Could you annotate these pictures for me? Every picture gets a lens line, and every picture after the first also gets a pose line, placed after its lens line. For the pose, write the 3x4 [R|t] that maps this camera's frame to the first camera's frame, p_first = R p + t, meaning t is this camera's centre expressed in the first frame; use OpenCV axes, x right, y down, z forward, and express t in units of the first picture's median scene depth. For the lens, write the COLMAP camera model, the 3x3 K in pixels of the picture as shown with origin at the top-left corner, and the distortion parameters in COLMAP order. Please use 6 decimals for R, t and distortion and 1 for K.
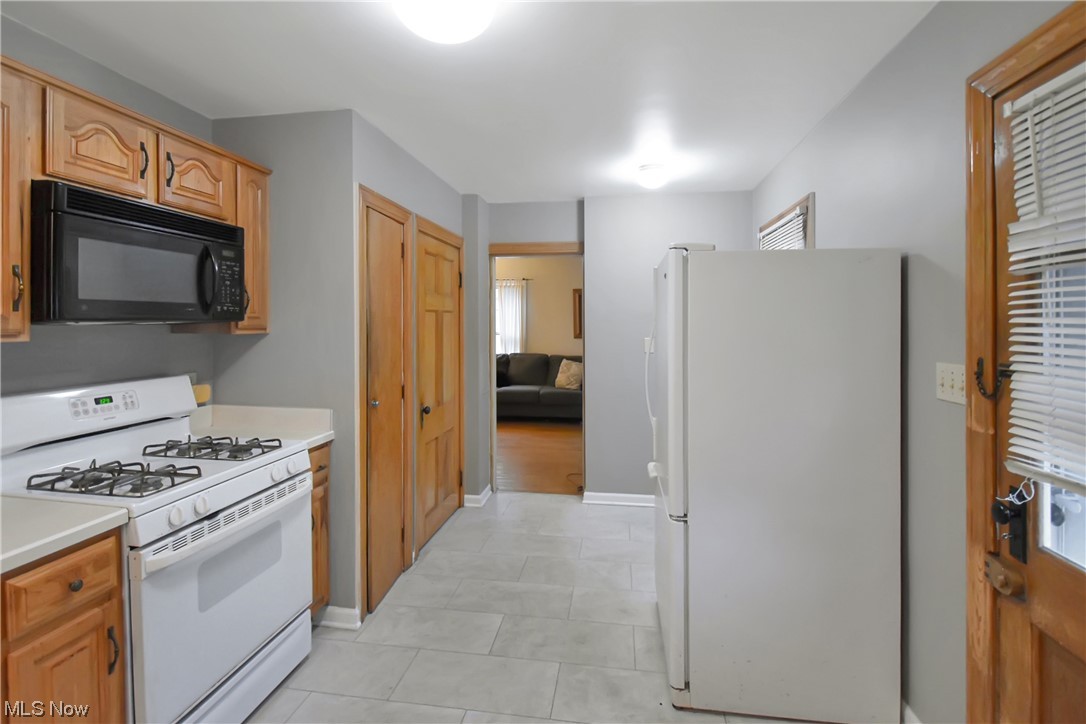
lens RADIAL K [[504.6, 0, 541.7], [0, 504.6, 318.7], [0, 0, 1]] dist [-0.018860, -0.000308]
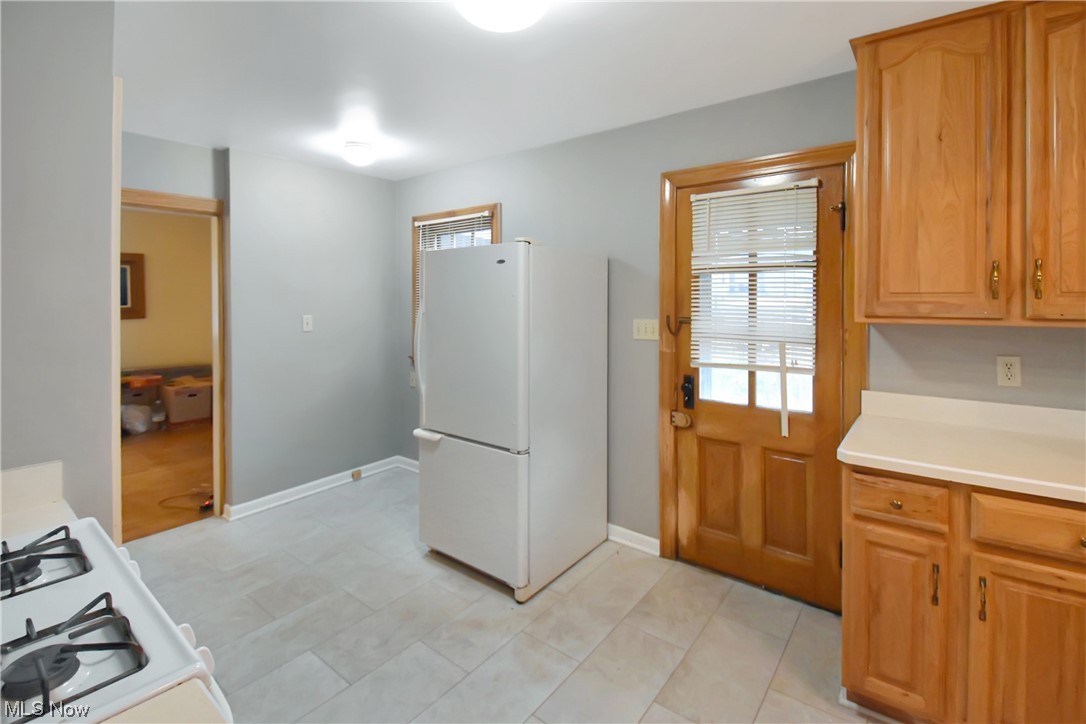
lens RADIAL K [[495.8, 0, 546.6], [0, 495.8, 298.2], [0, 0, 1]] dist [0.041758, -0.035851]
pose [[0.481395, -0.003219, 0.876498, -1.071022], [0.000519, 0.999994, 0.003387, 0.003777], [-0.876504, -0.001176, 0.481393, 0.441595]]
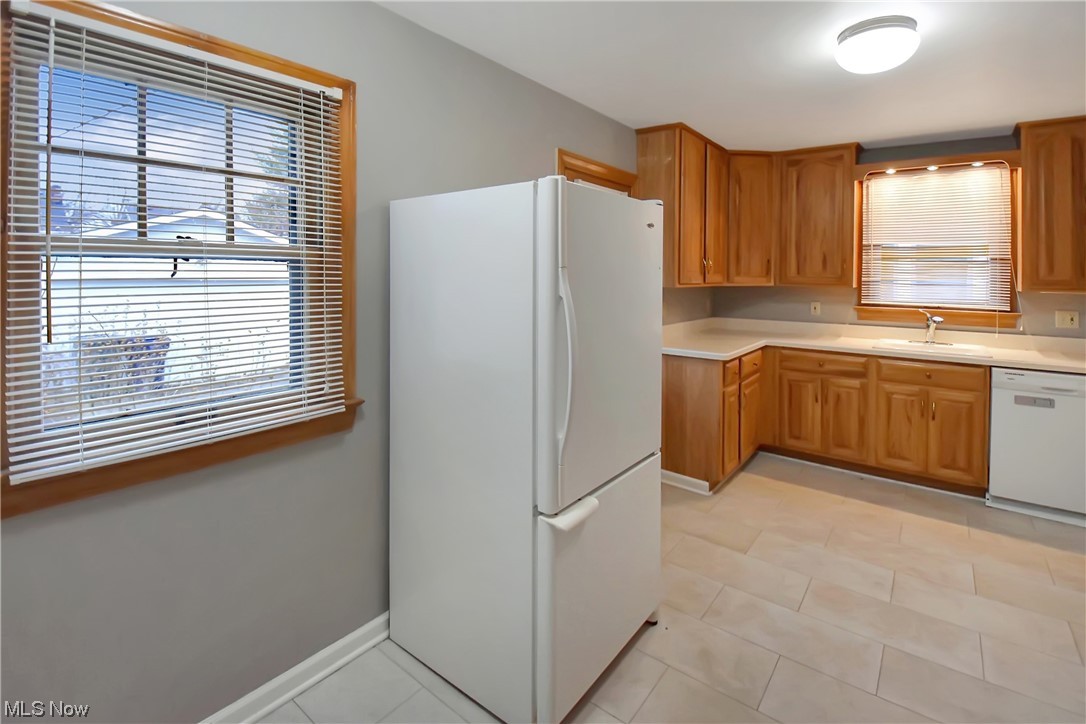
lens RADIAL K [[502.9, 0, 539.4], [0, 502.9, 278.7], [0, 0, 1]] dist [0.001740, -0.018576]
pose [[-0.869479, -0.009541, 0.493878, -0.032622], [-0.008664, 0.999954, 0.004064, 0.032776], [-0.493894, -0.000745, -0.869522, 2.822618]]
